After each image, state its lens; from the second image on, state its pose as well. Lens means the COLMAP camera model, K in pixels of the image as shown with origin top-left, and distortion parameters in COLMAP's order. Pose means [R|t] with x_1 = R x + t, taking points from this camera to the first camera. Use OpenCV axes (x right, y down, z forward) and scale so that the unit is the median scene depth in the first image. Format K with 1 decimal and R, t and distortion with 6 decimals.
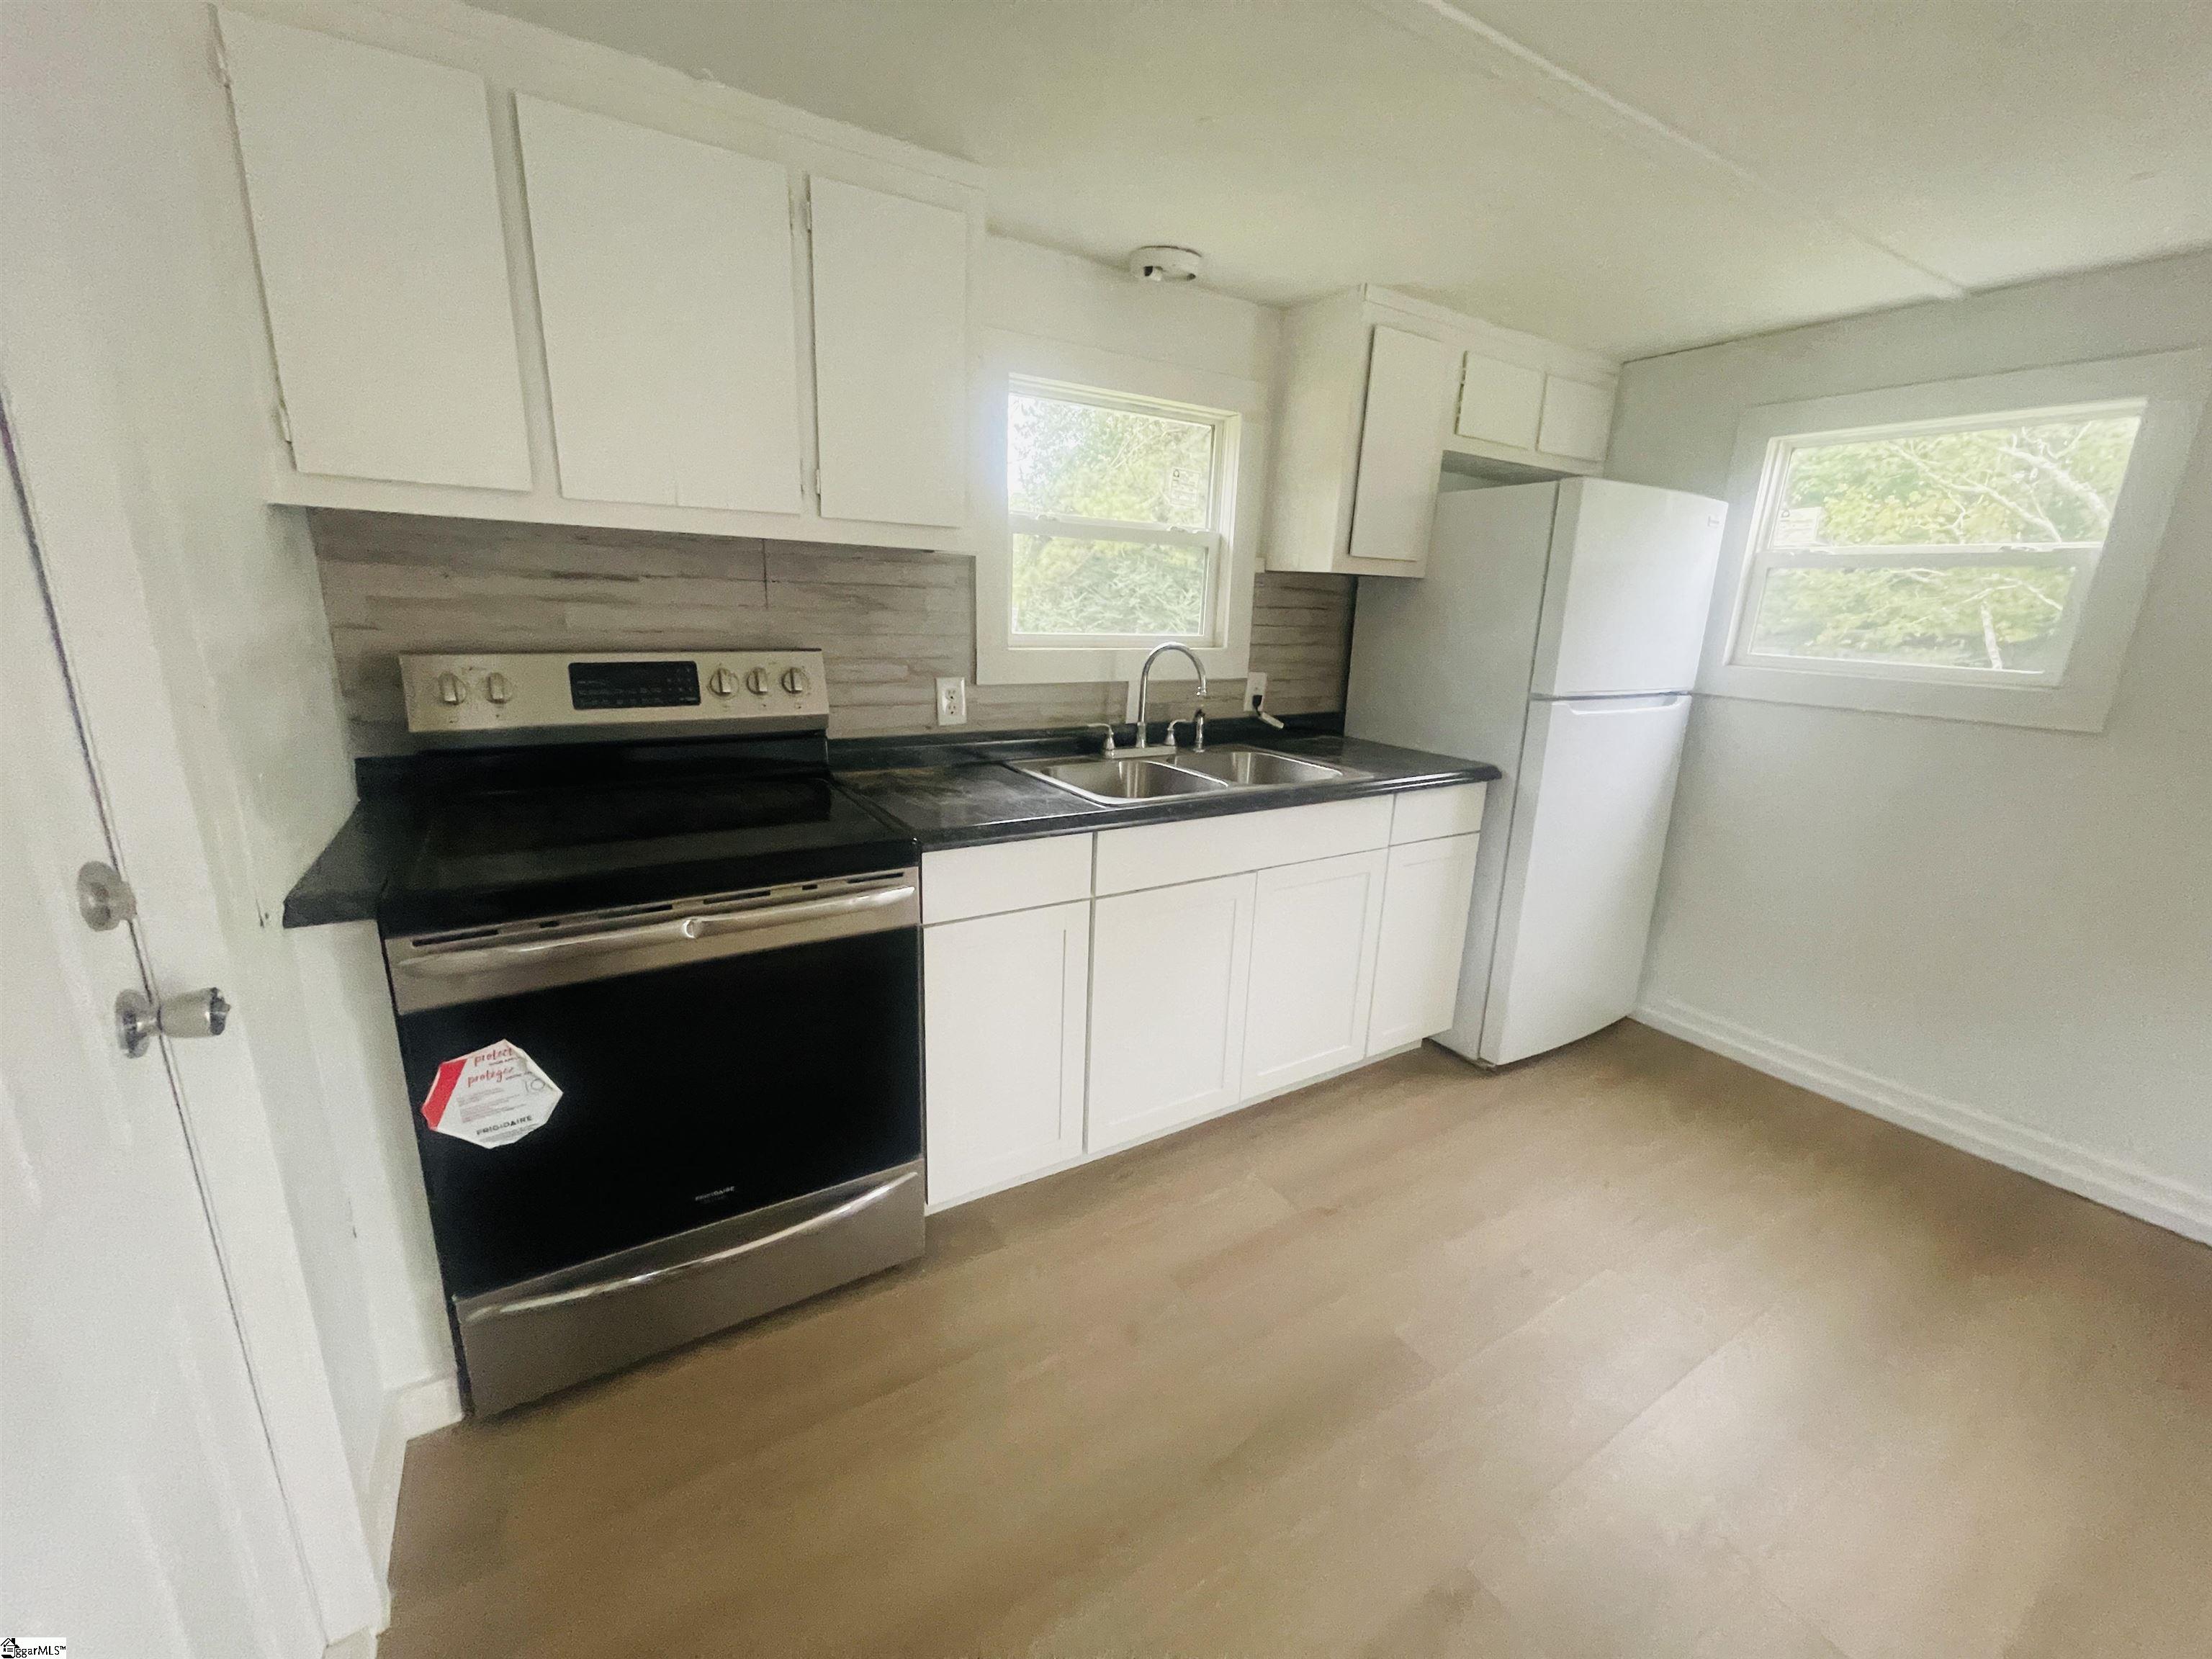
lens RADIAL K [[894.6, 0, 1101.3], [0, 894.6, 832.6], [0, 0, 1]] dist [-0.003970, 0.000872]
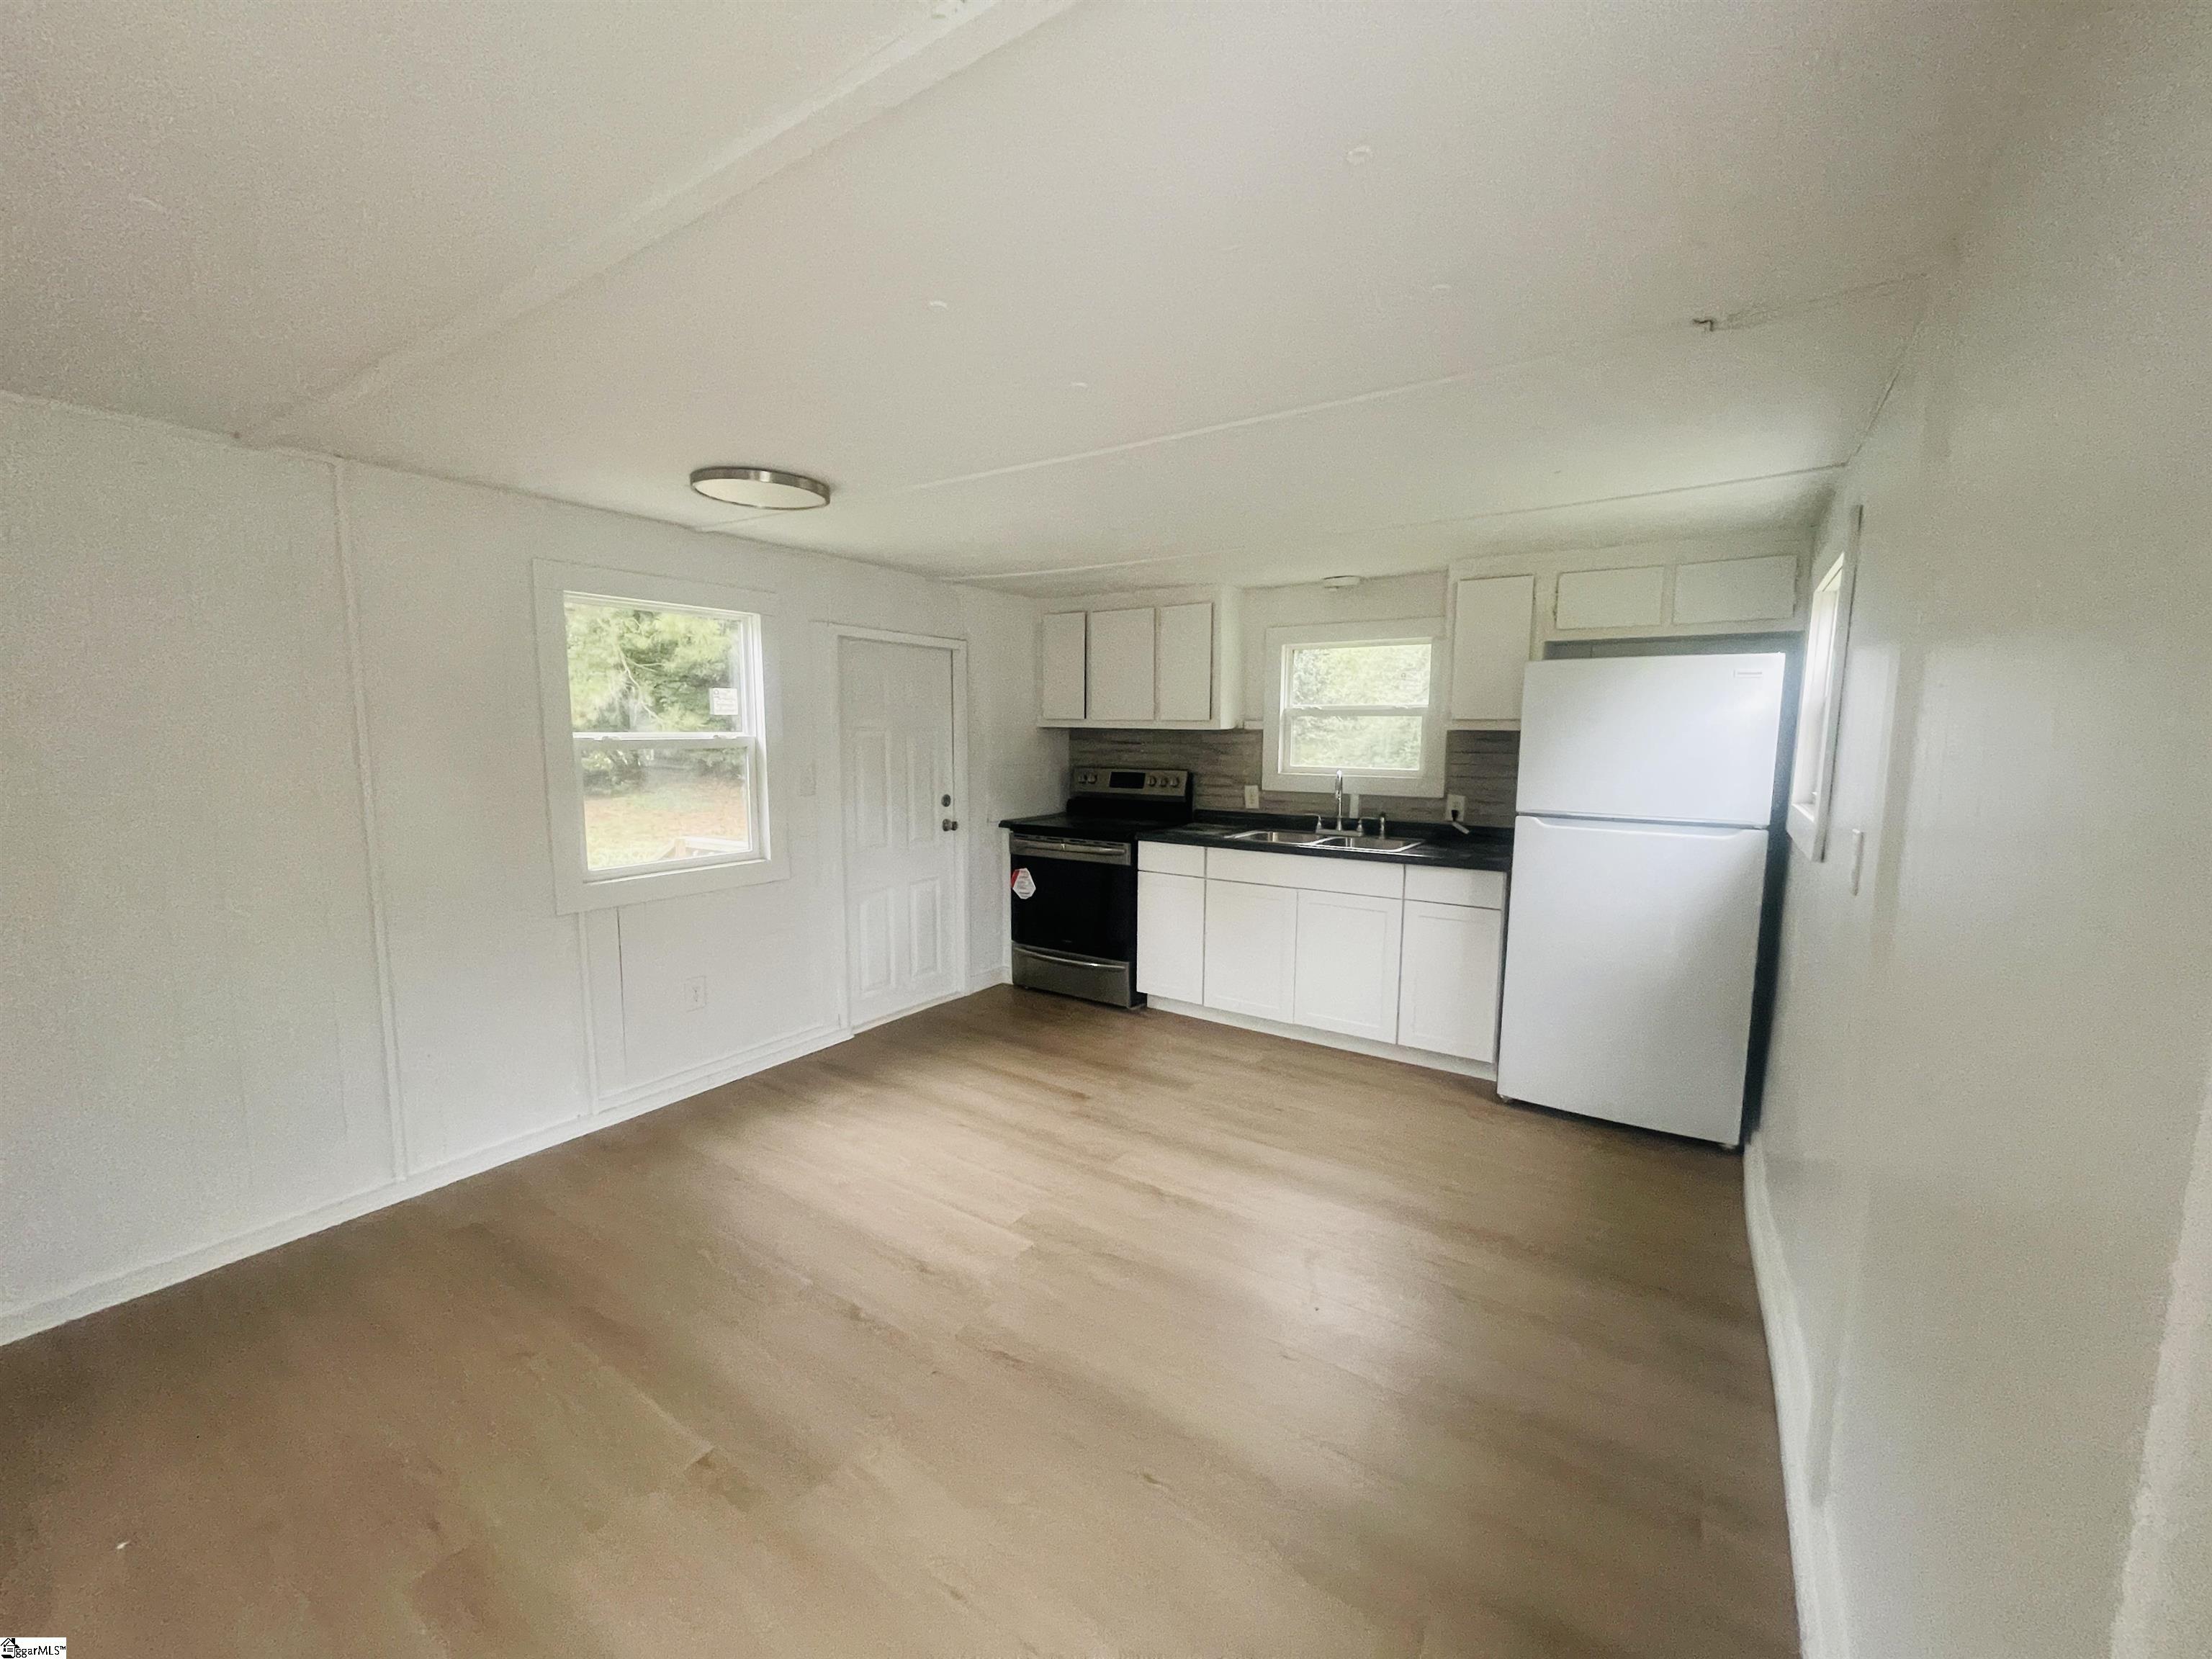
lens RADIAL K [[894.6, 0, 1099.2], [0, 894.6, 835.9], [0, 0, 1]] dist [-0.003970, 0.000872]
pose [[0.403028, 0.075004, -0.912109, 1.607760], [-0.227805, 0.973489, -0.020607, 0.065578], [0.886382, 0.216088, 0.409429, -0.150104]]
